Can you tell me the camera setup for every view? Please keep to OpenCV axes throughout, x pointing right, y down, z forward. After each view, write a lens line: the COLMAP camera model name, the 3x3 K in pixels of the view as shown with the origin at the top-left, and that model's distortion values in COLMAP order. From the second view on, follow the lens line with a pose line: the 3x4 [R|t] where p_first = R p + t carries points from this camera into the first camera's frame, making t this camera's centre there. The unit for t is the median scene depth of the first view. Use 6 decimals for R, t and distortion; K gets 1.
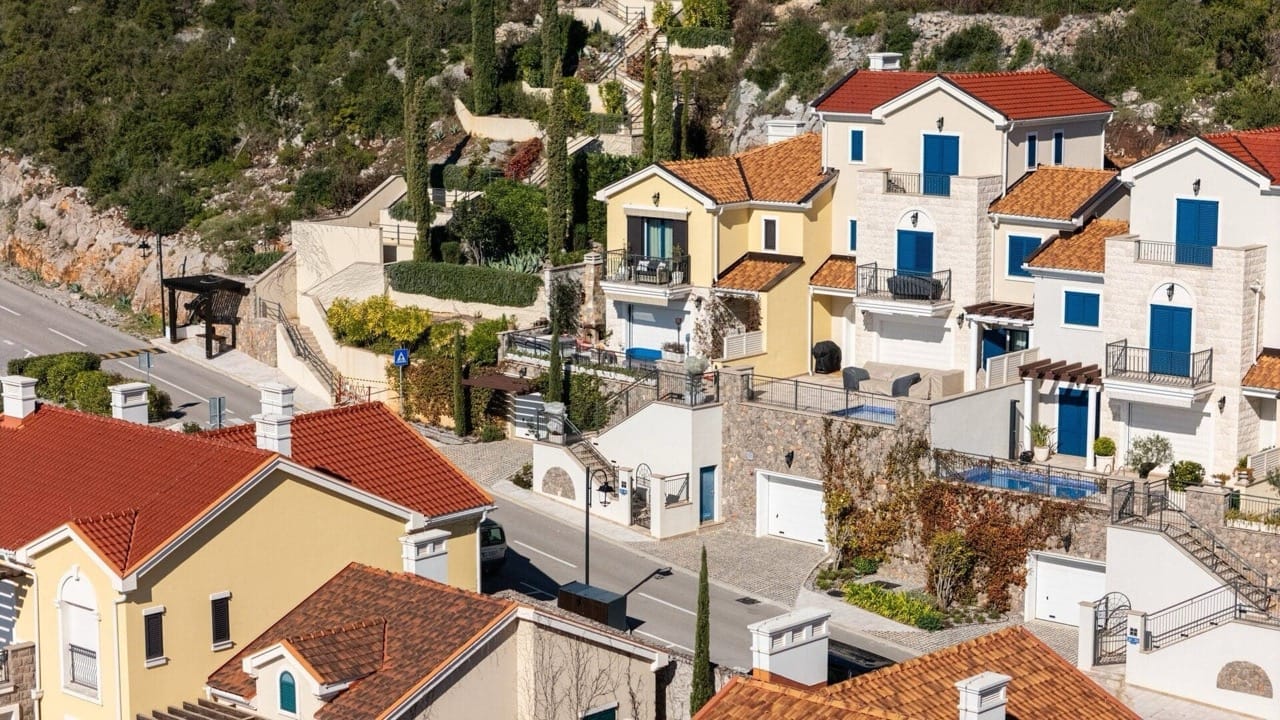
lens RADIAL K [[2566.4, 0, 640.0], [0, 2566.4, 360.0], [0, 0, 1]] dist [-0.048378, -0.093851]
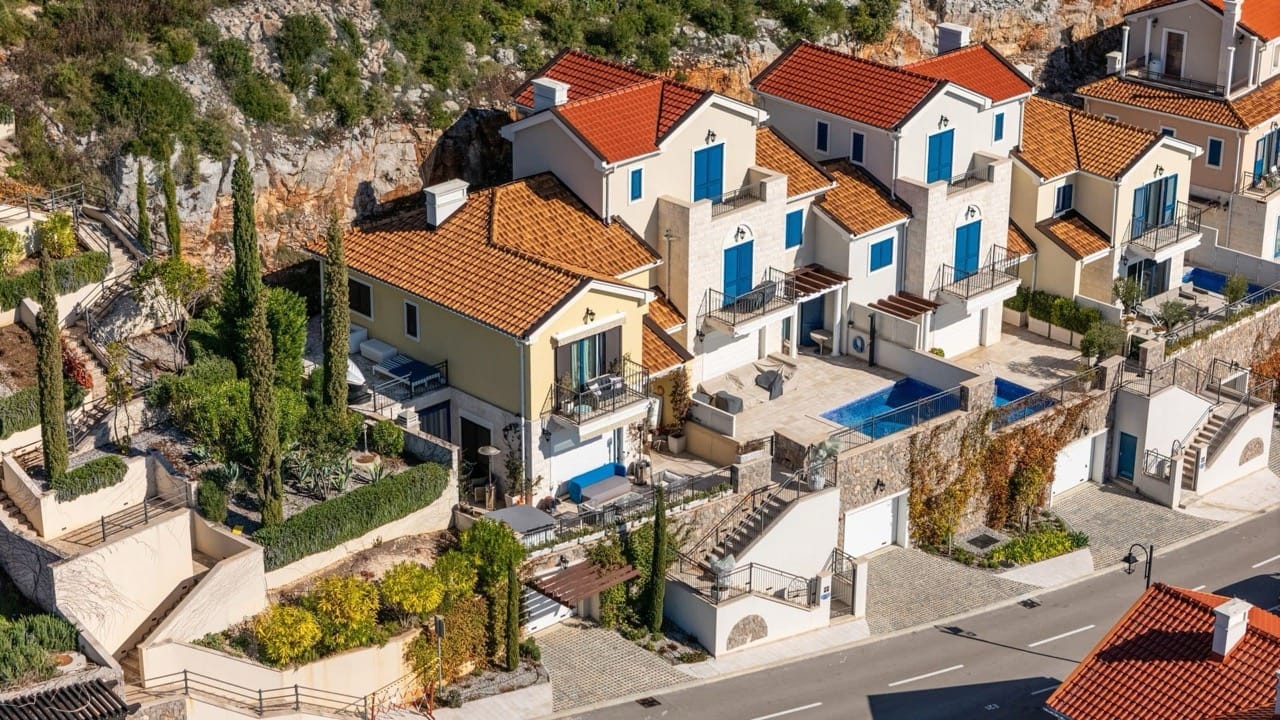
lens RADIAL K [[2566.4, 0, 640.0], [0, 2566.4, 360.0], [0, 0, 1]] dist [-0.048378, -0.093851]
pose [[0.100791, -0.387778, 0.916225, -0.859988], [0.150325, 0.916278, 0.371264, -0.397990], [-0.983485, 0.100311, 0.150645, 0.901055]]
